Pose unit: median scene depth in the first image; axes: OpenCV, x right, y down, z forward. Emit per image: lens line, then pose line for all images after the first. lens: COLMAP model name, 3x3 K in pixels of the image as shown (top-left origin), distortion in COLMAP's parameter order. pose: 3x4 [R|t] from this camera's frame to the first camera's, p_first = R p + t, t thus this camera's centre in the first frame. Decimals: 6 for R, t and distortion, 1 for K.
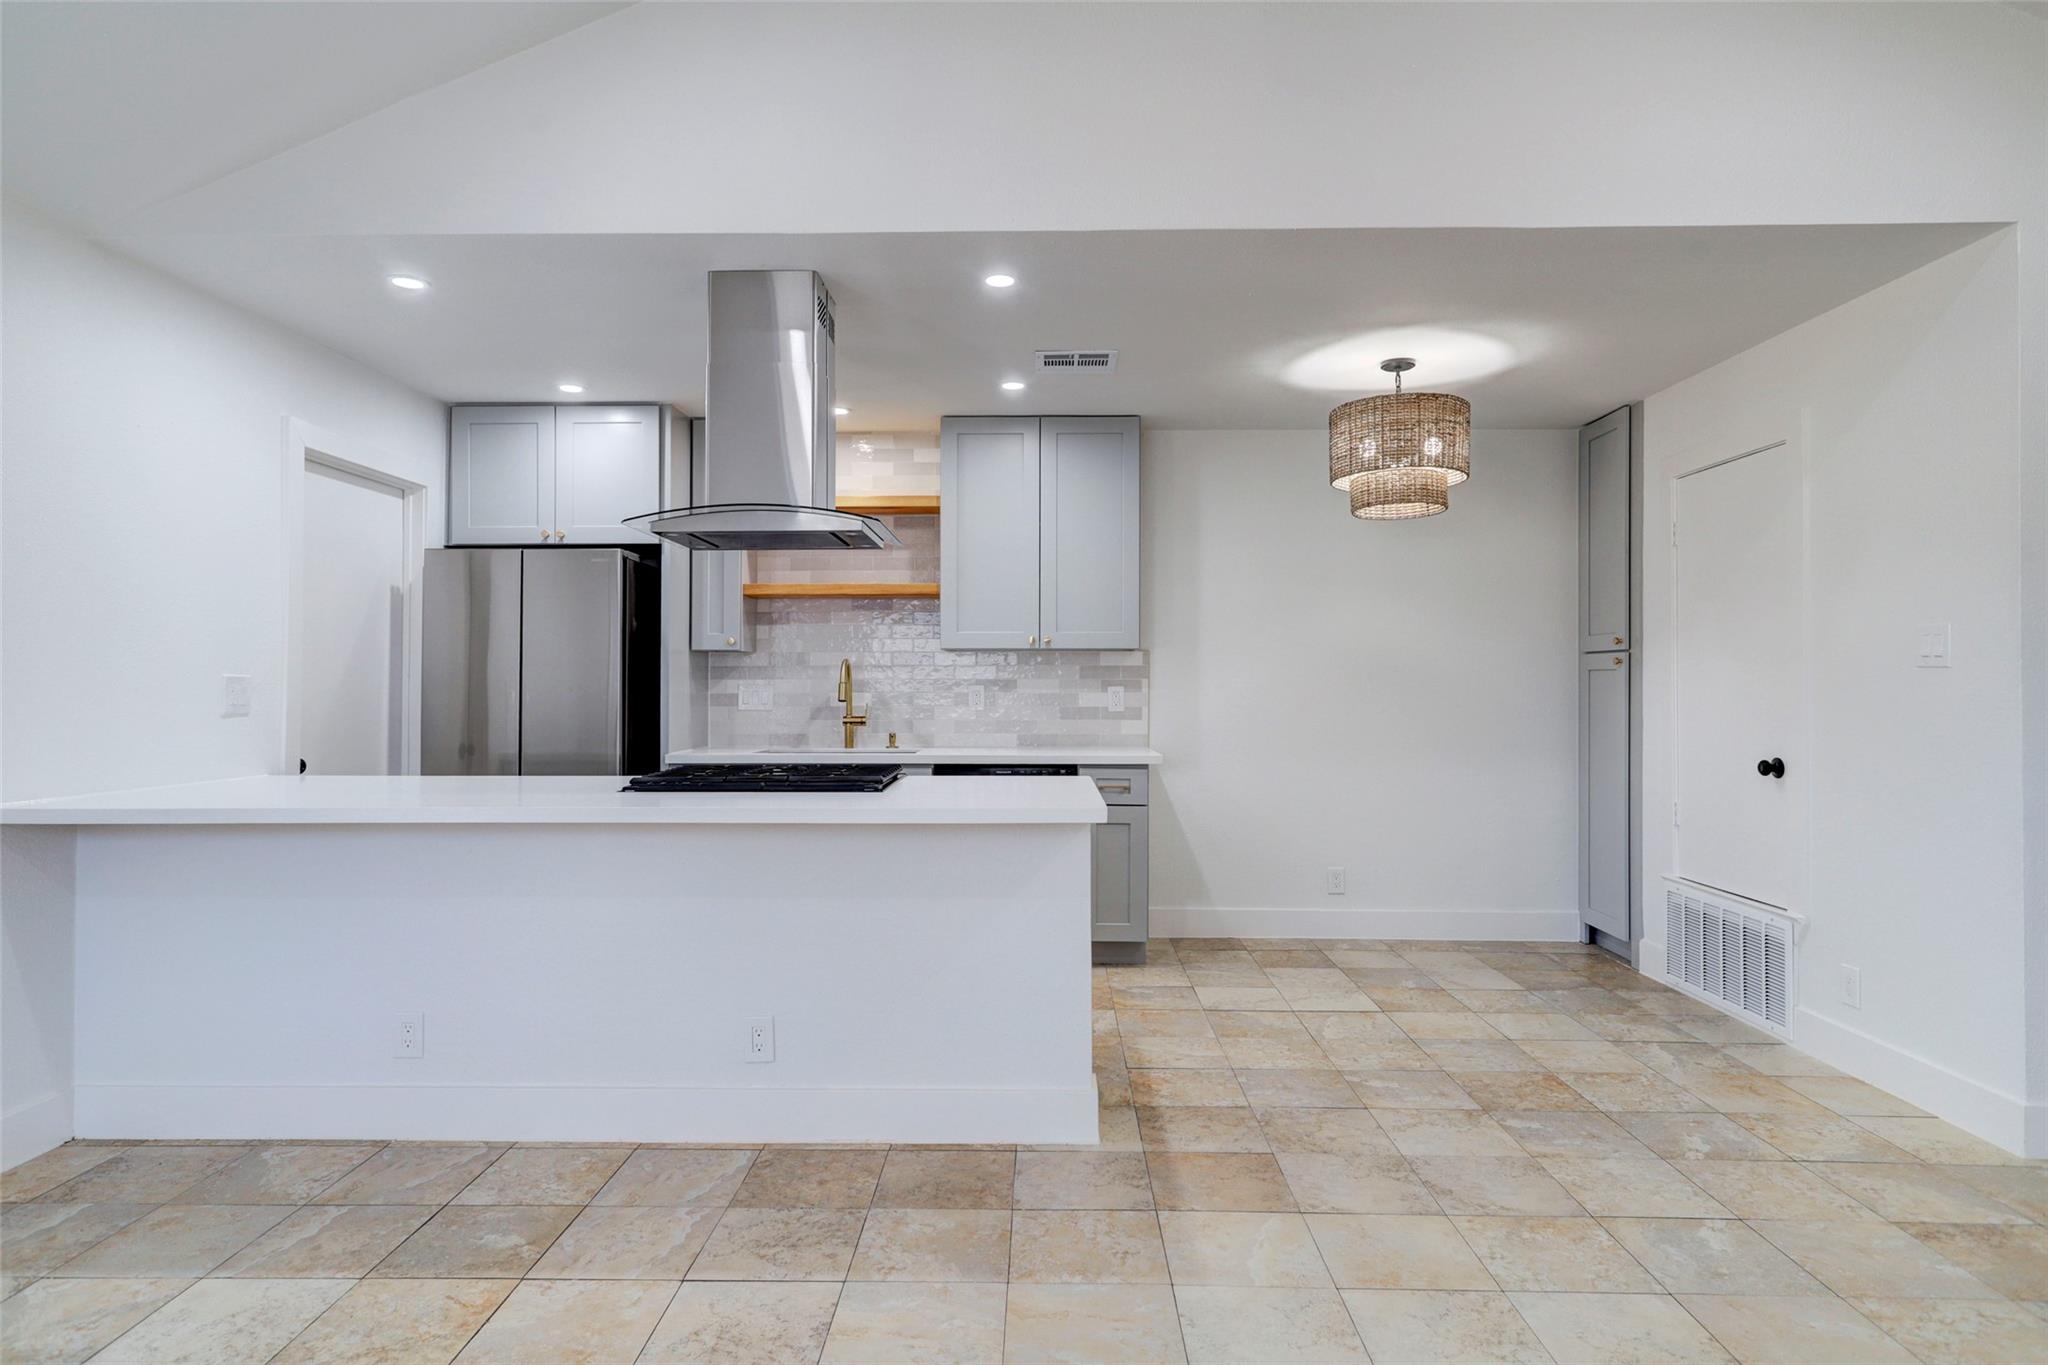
lens RADIAL K [[1167.3, 0, 1024.0], [0, 1167.3, 682.5], [0, 0, 1]] dist [0.001692, 0.002079]
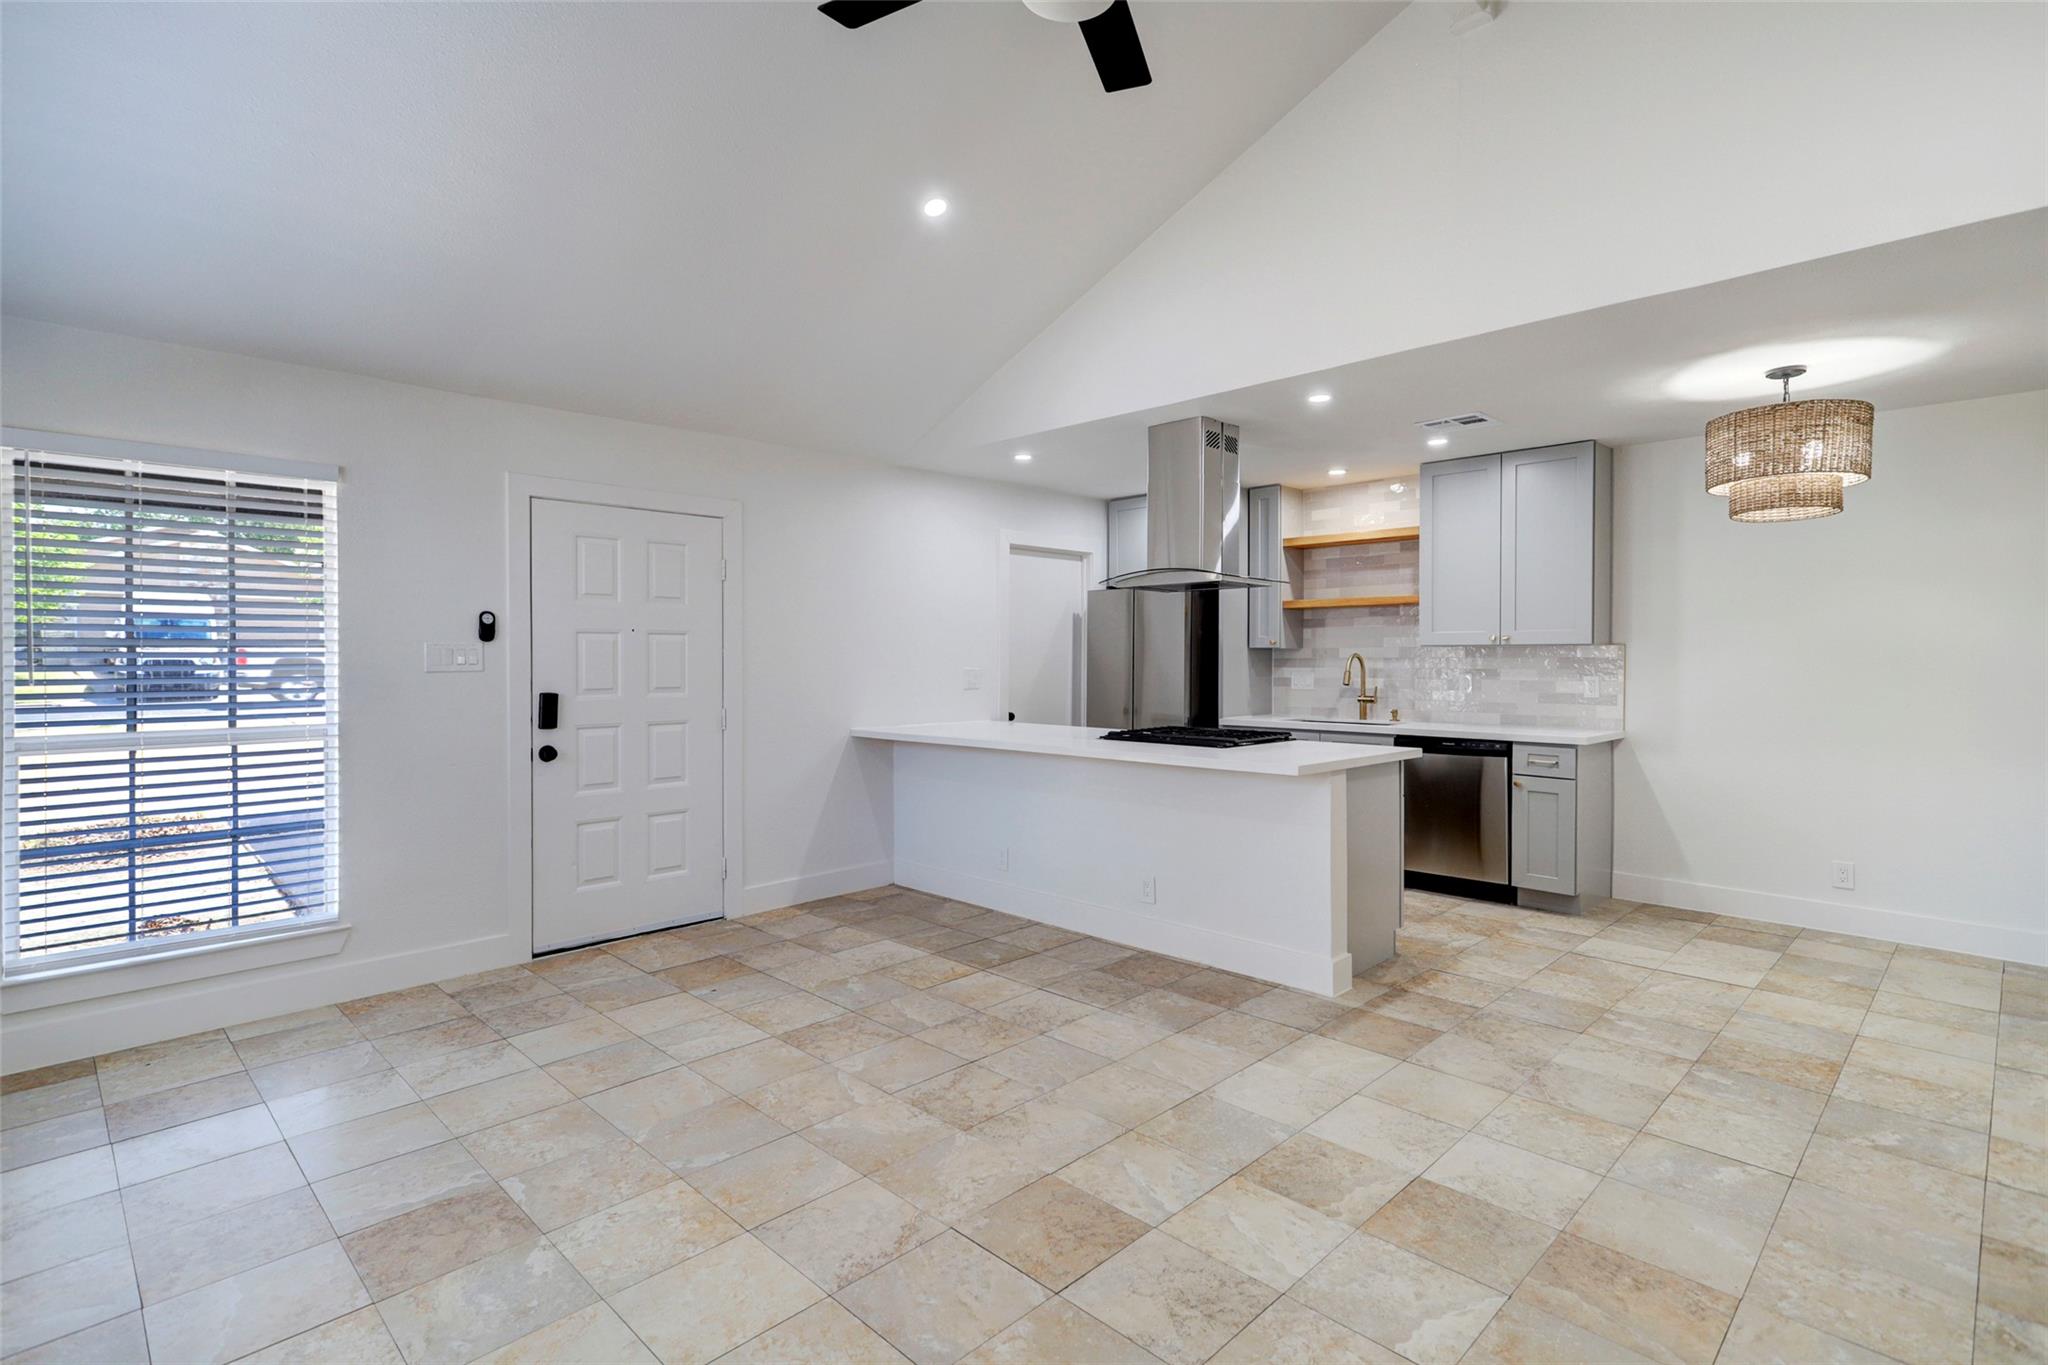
lens RADIAL K [[993.7, 0, 1024.0], [0, 993.7, 682.5], [0, 0, 1]] dist [0.007716, 0.001502]
pose [[0.721719, 0.016538, -0.691988, 0.515237], [0.003072, 0.999628, 0.027094, -0.026845], [0.692179, -0.021680, 0.721400, -0.126033]]
